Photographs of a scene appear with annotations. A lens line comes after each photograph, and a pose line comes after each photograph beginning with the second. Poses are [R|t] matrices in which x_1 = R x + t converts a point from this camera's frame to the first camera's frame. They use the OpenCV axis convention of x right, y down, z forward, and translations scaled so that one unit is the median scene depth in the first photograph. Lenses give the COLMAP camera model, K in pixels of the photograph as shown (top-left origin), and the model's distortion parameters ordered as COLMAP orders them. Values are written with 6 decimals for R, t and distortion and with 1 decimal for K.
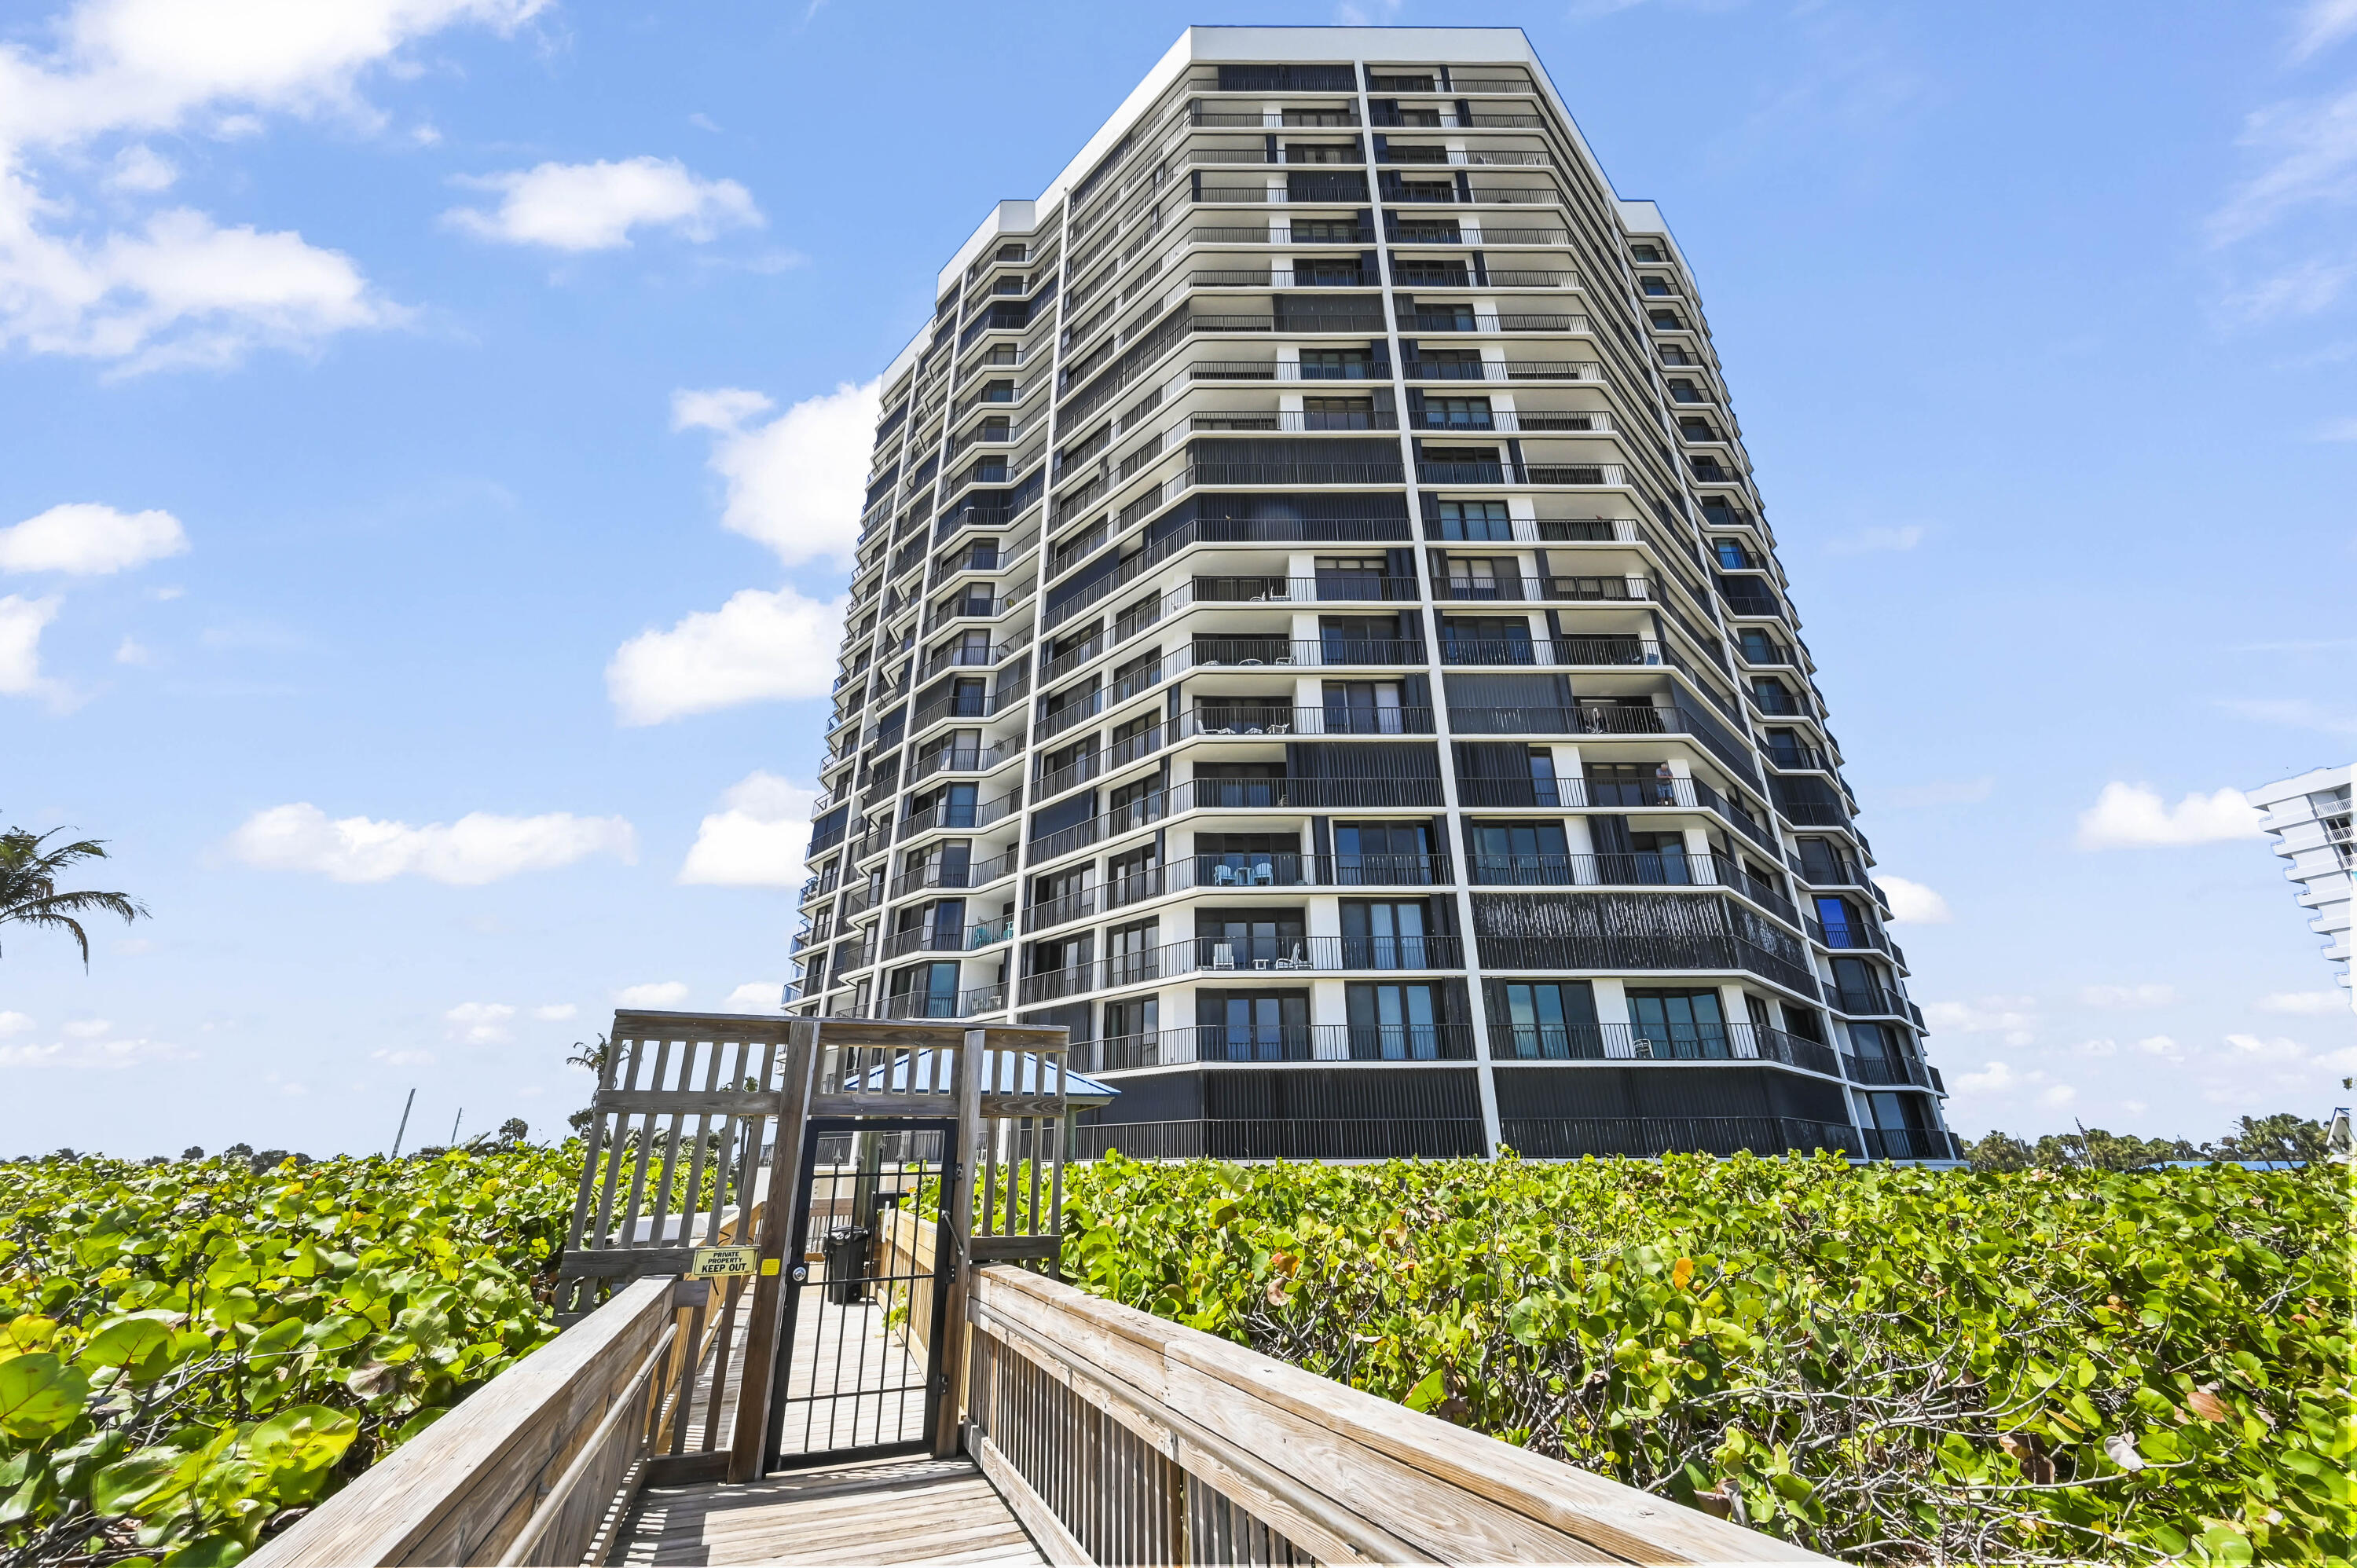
lens RADIAL K [[934.2, 0, 1185.4], [0, 934.2, 779.6], [0, 0, 1]] dist [0.000316, 0.000071]
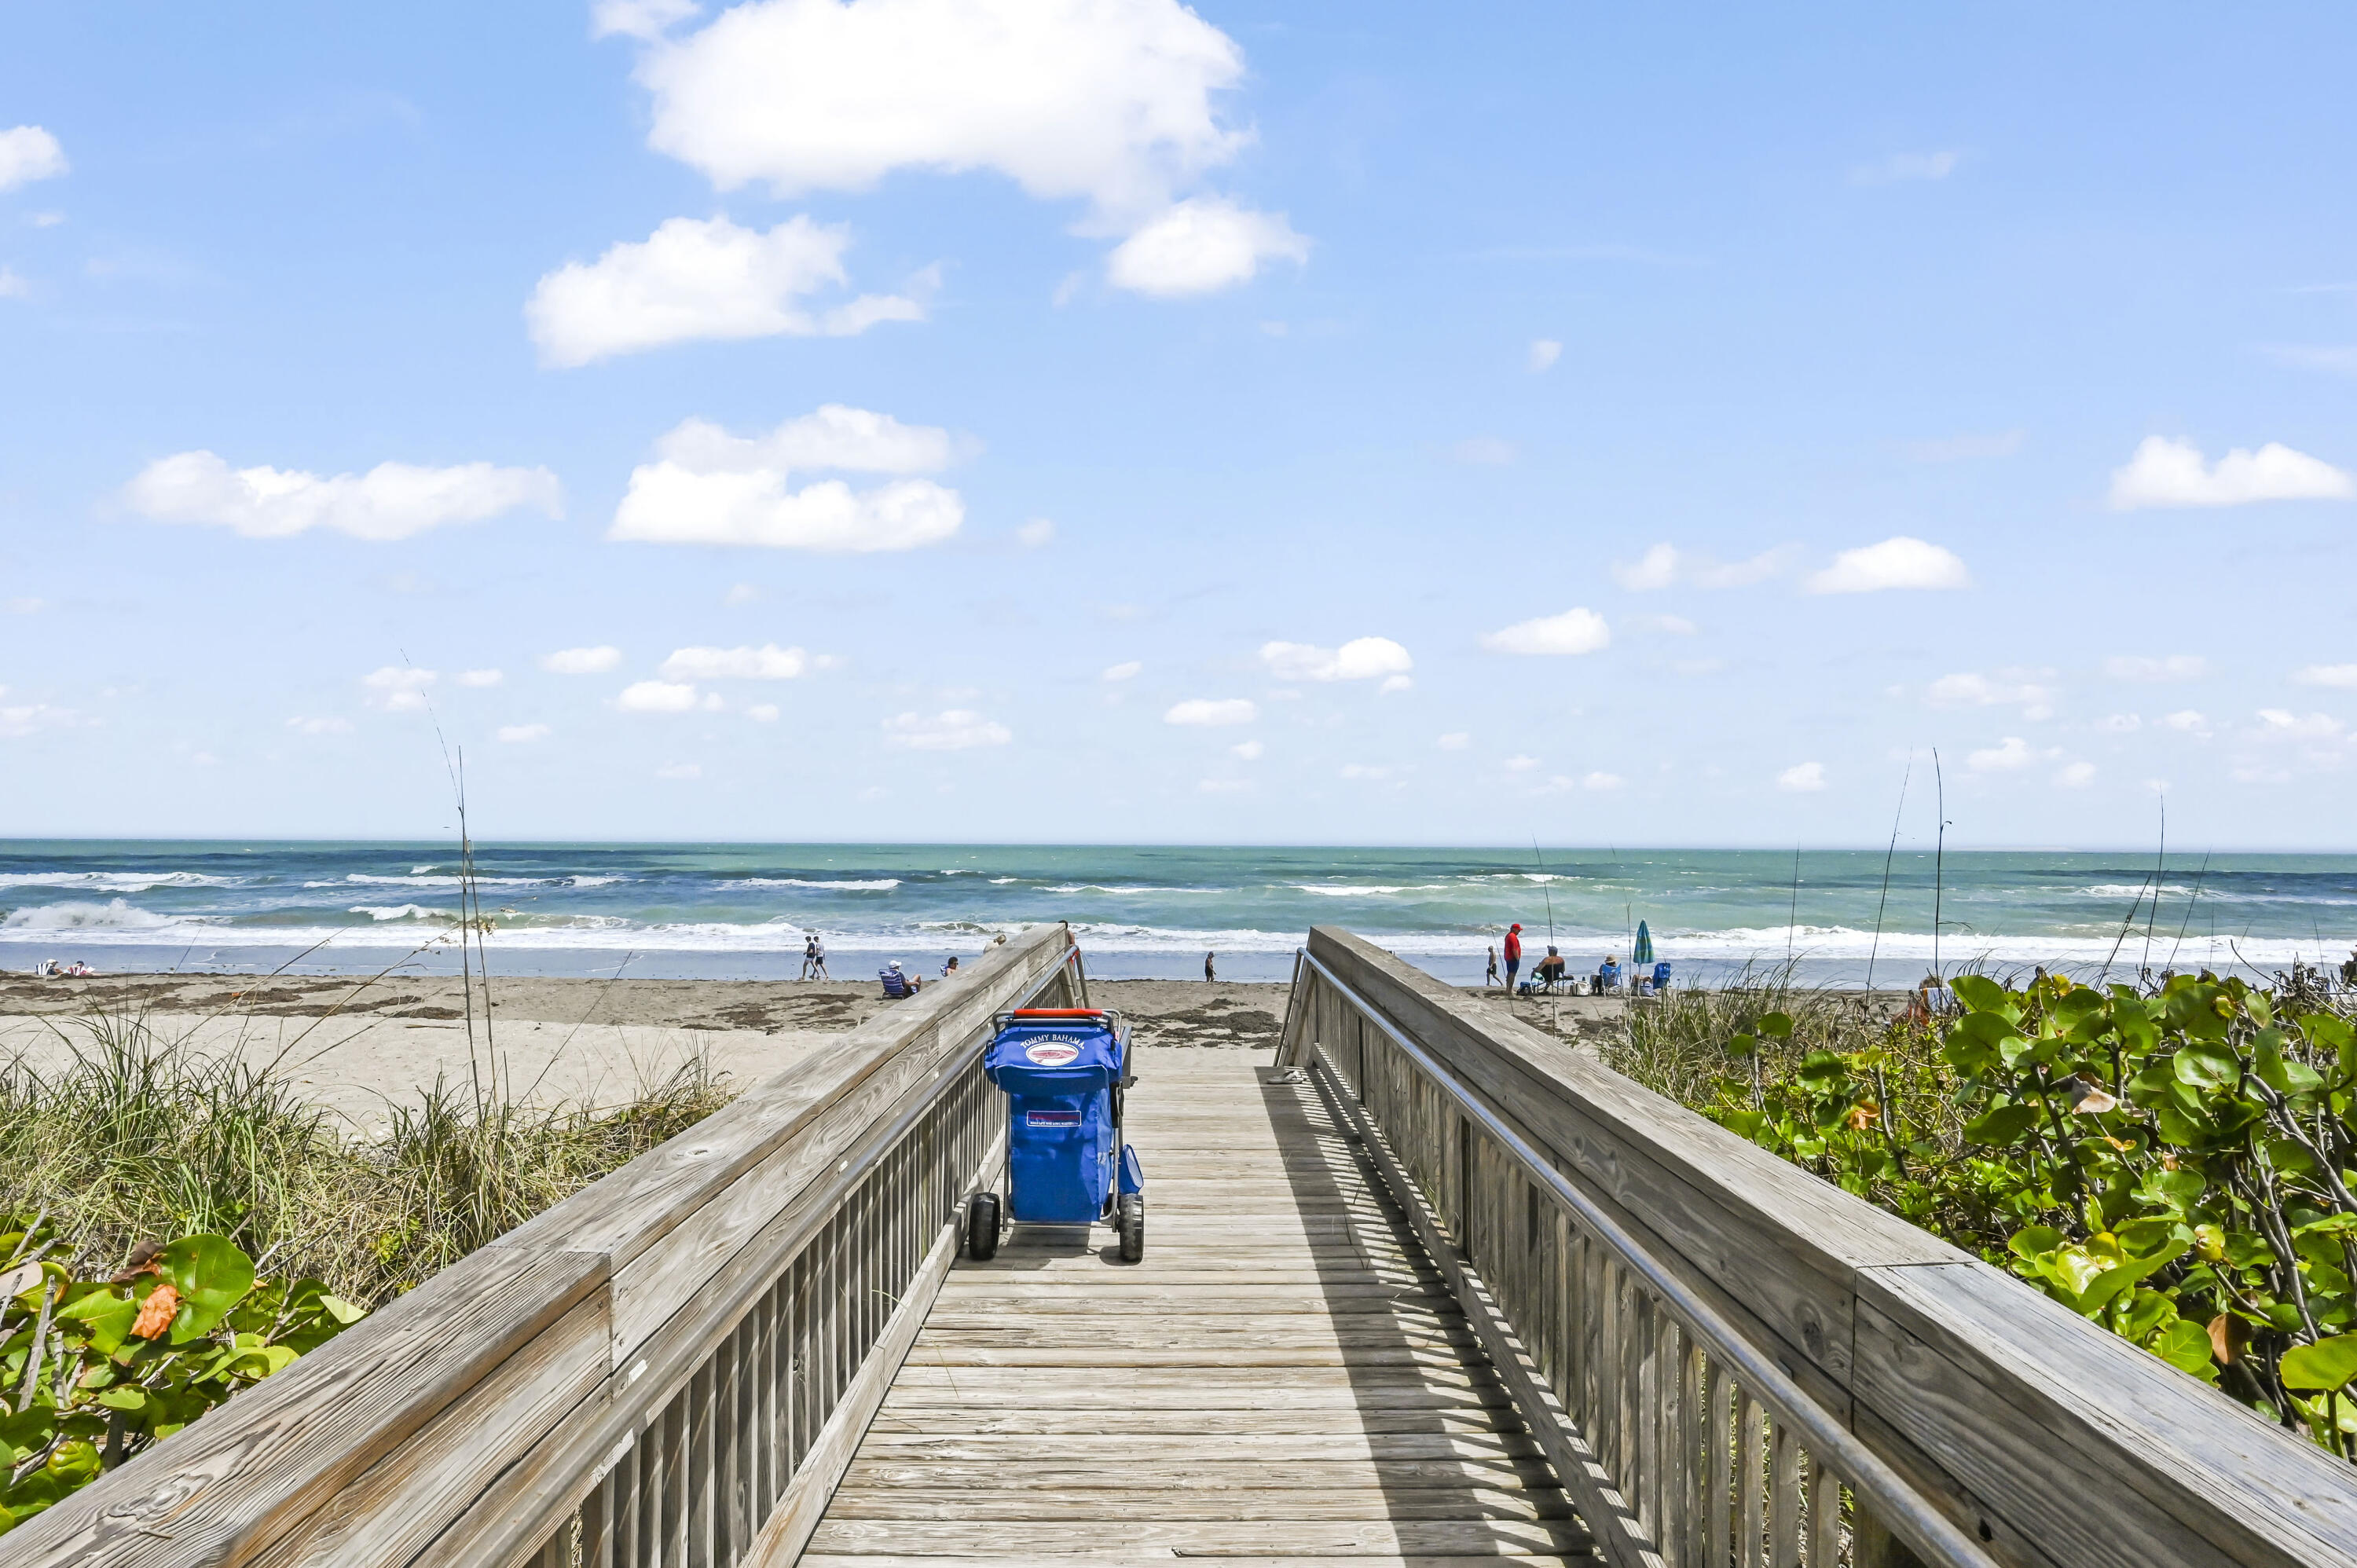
lens RADIAL K [[1228.3, 0, 1179.0], [0, 1228.3, 787.5], [0, 0, 1]] dist [-0.000505, 0.000037]
pose [[0.999701, -0.000229, 0.024463, -0.003244], [-0.007264, 0.952086, 0.305744, -0.035359], [-0.023361, -0.305830, 0.951800, -0.279129]]
